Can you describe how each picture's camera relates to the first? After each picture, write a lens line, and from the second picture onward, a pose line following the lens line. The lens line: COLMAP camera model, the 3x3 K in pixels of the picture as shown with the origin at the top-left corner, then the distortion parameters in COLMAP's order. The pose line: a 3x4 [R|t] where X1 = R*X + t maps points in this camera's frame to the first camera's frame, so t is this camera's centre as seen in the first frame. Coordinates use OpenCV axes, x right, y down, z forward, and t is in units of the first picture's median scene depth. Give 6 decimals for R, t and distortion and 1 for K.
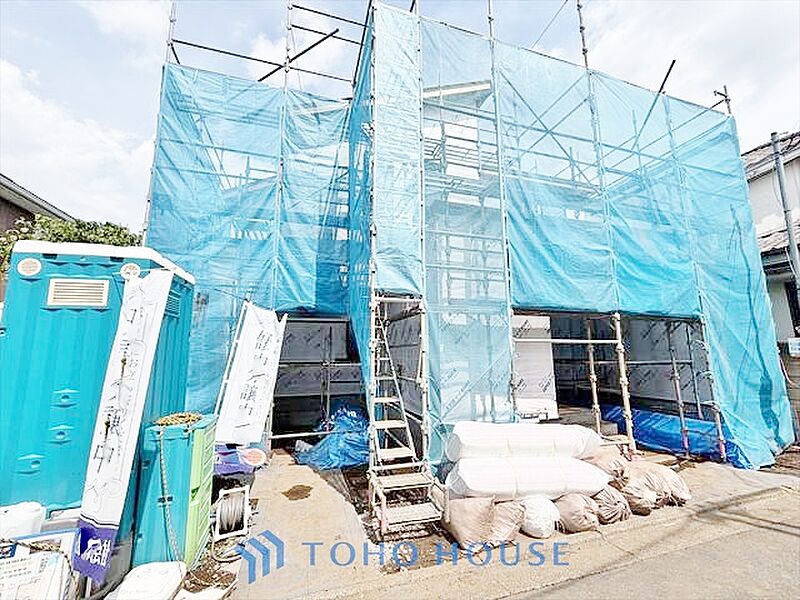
lens RADIAL K [[319.6, 0, 400.0], [0, 319.6, 300.0], [0, 0, 1]] dist [0.000919, 0.000847]
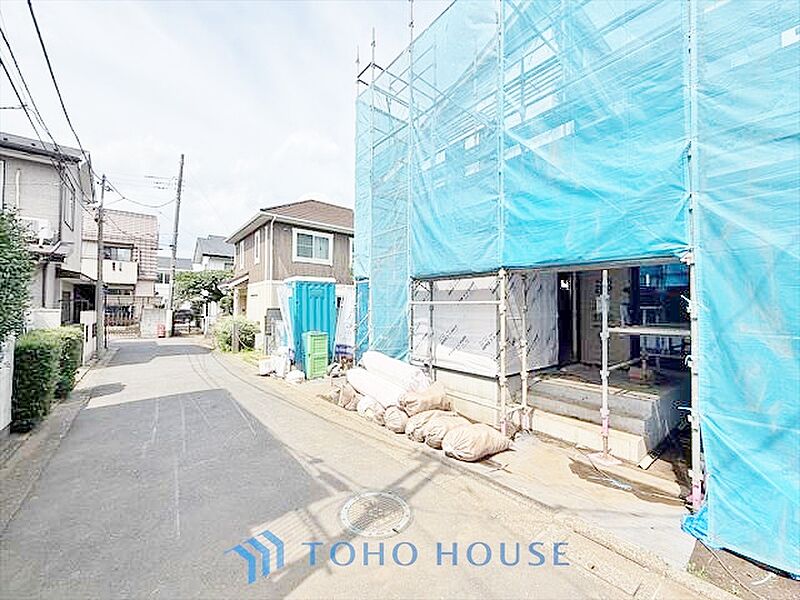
lens RADIAL K [[319.6, 0, 400.0], [0, 319.6, 300.0], [0, 0, 1]] dist [0.000919, 0.000847]
pose [[0.379132, -0.016123, -0.925202, 1.407966], [0.147725, 0.988079, 0.043317, 0.044029], [0.913475, -0.153098, 0.376994, 0.411823]]
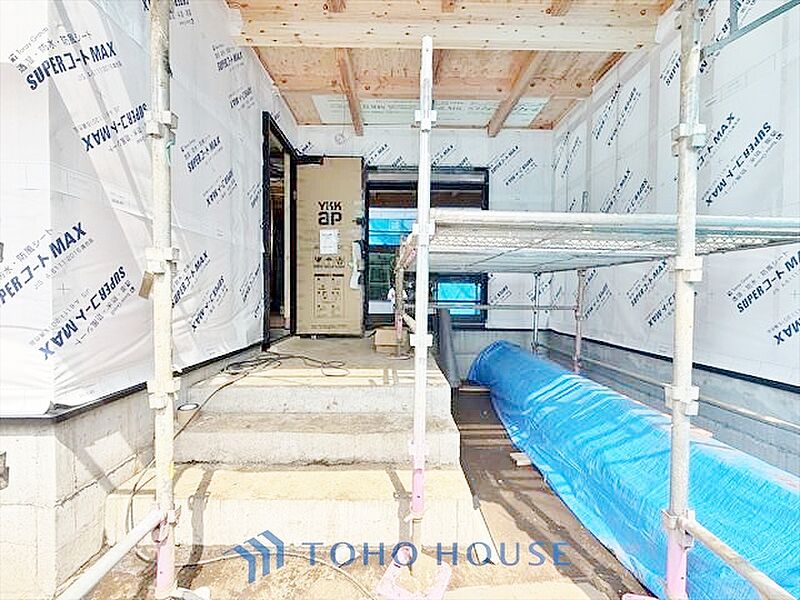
lens RADIAL K [[319.6, 0, 400.0], [0, 319.6, 300.0], [0, 0, 1]] dist [0.000919, 0.000847]
pose [[0.961441, 0.019362, -0.274329, 0.894986], [0.032814, 0.982316, 0.184333, 0.258316], [0.273047, -0.186227, 0.943804, 0.913044]]
